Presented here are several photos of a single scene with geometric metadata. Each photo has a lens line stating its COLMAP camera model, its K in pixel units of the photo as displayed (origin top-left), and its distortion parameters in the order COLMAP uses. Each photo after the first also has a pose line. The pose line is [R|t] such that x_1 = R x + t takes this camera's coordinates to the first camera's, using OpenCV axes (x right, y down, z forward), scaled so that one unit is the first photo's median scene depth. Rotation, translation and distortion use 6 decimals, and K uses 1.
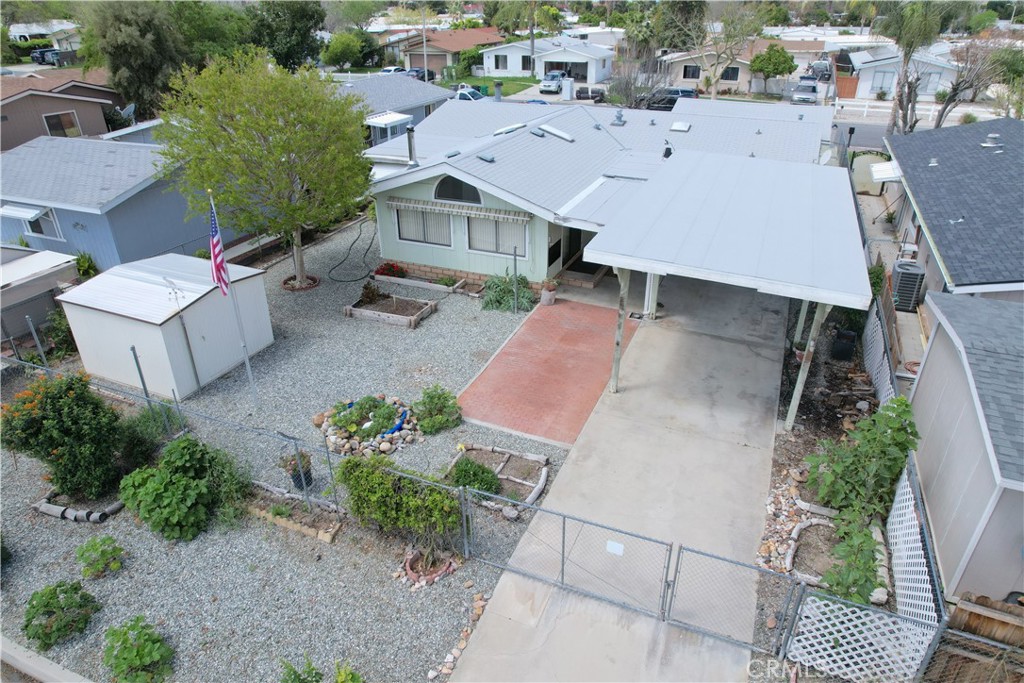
lens RADIAL K [[650.7, 0, 512.7], [0, 650.7, 343.1], [0, 0, 1]] dist [-0.066251, 0.053252]
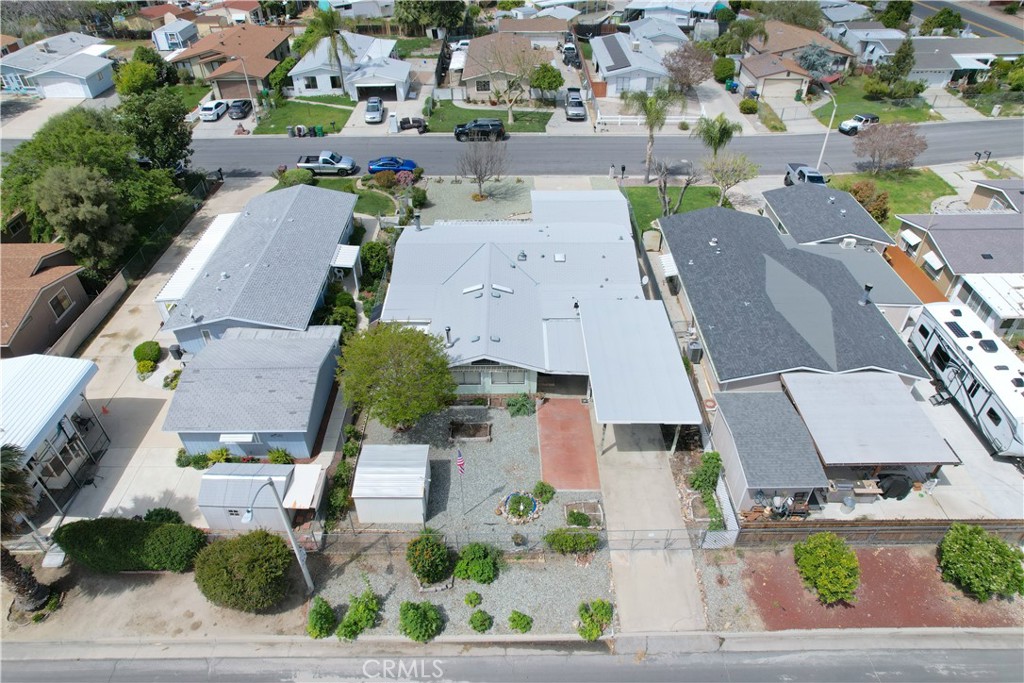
lens RADIAL K [[650.7, 0, 508.9], [0, 650.7, 340.0], [0, 0, 1]] dist [-0.066251, 0.053252]
pose [[0.919737, -0.245505, 0.306286, -0.799116], [0.189377, 0.960985, 0.201606, -0.900774], [-0.343832, -0.127421, 0.930346, -1.044830]]
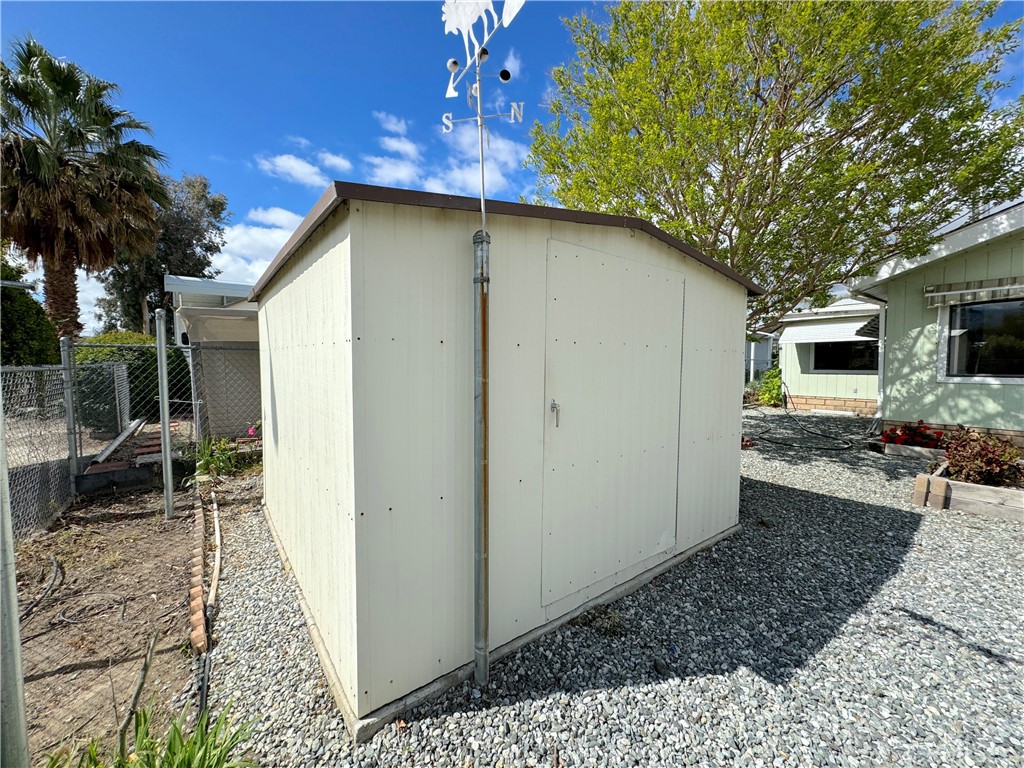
lens RADIAL K [[406.5, 0, 509.9], [0, 406.5, 382.3], [0, 0, 1]] dist [-0.001943, 0.000539]
pose [[0.865054, 0.027868, -0.500904, -0.449074], [-0.236507, 0.903195, -0.358194, 0.038722], [0.442432, 0.428325, 0.787903, 0.929152]]
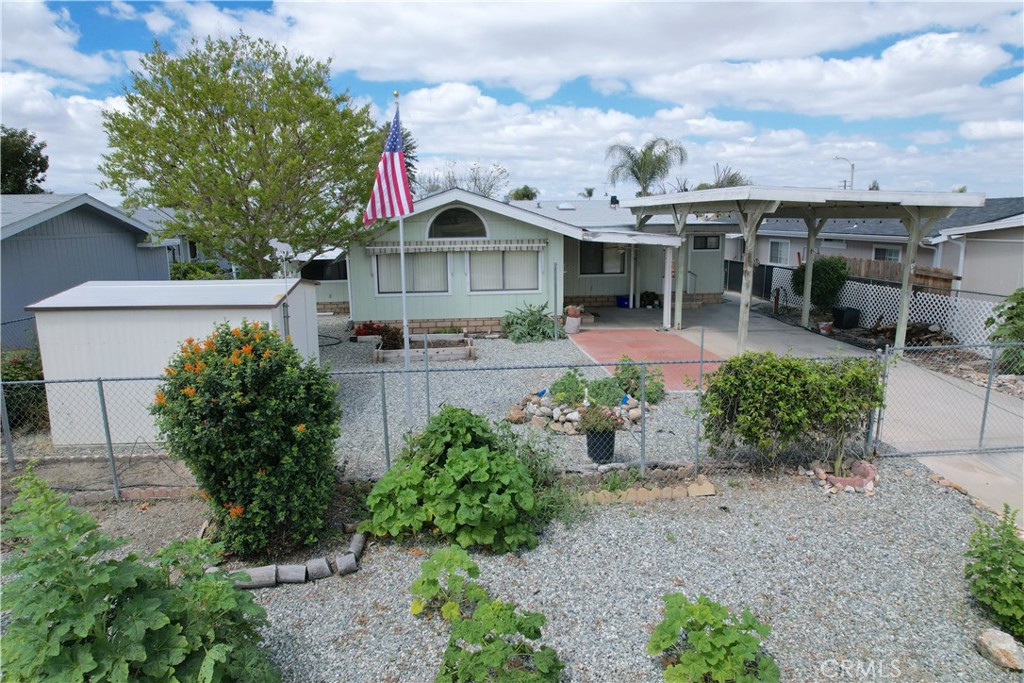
lens RADIAL K [[650.7, 0, 513.6], [0, 650.7, 350.3], [0, 0, 1]] dist [-0.066251, 0.053252]
pose [[0.878149, -0.099897, 0.467840, -0.629305], [0.229976, 0.945690, -0.229741, 0.214931], [-0.419482, 0.309339, 0.853431, 0.337318]]
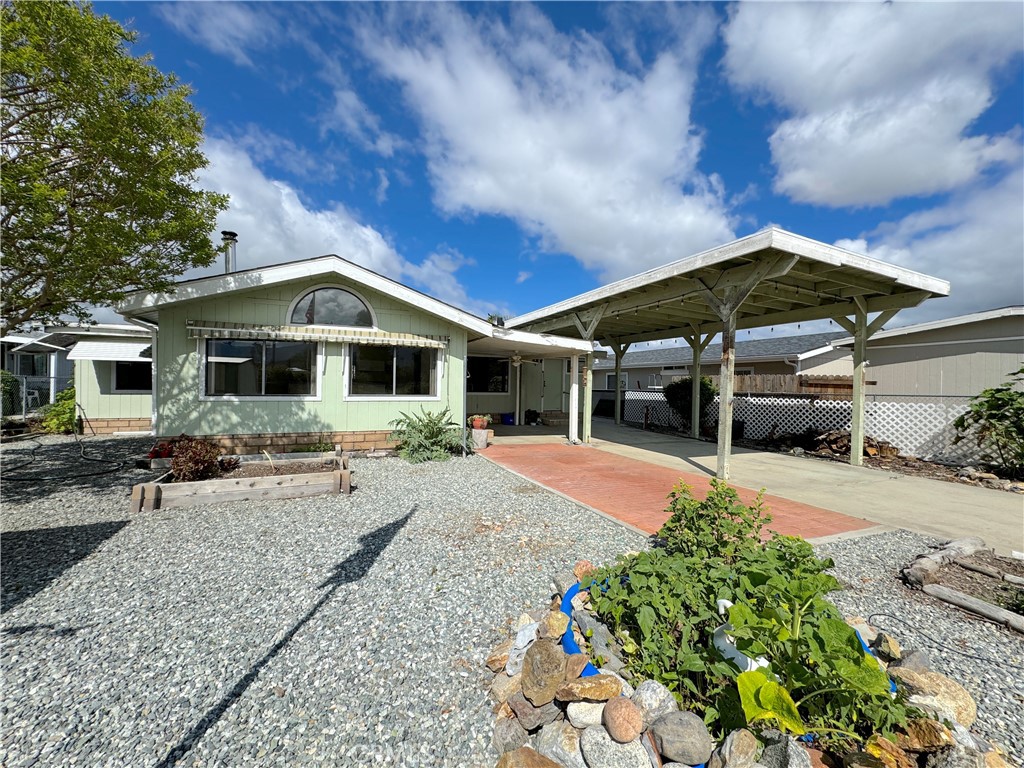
lens RADIAL K [[406.5, 0, 509.4], [0, 406.5, 396.6], [0, 0, 1]] dist [-0.001943, 0.000539]
pose [[0.696018, -0.004910, 0.718008, -0.366428], [0.318349, 0.898429, -0.302456, 0.056145], [-0.643594, 0.439092, 0.626885, 0.883837]]
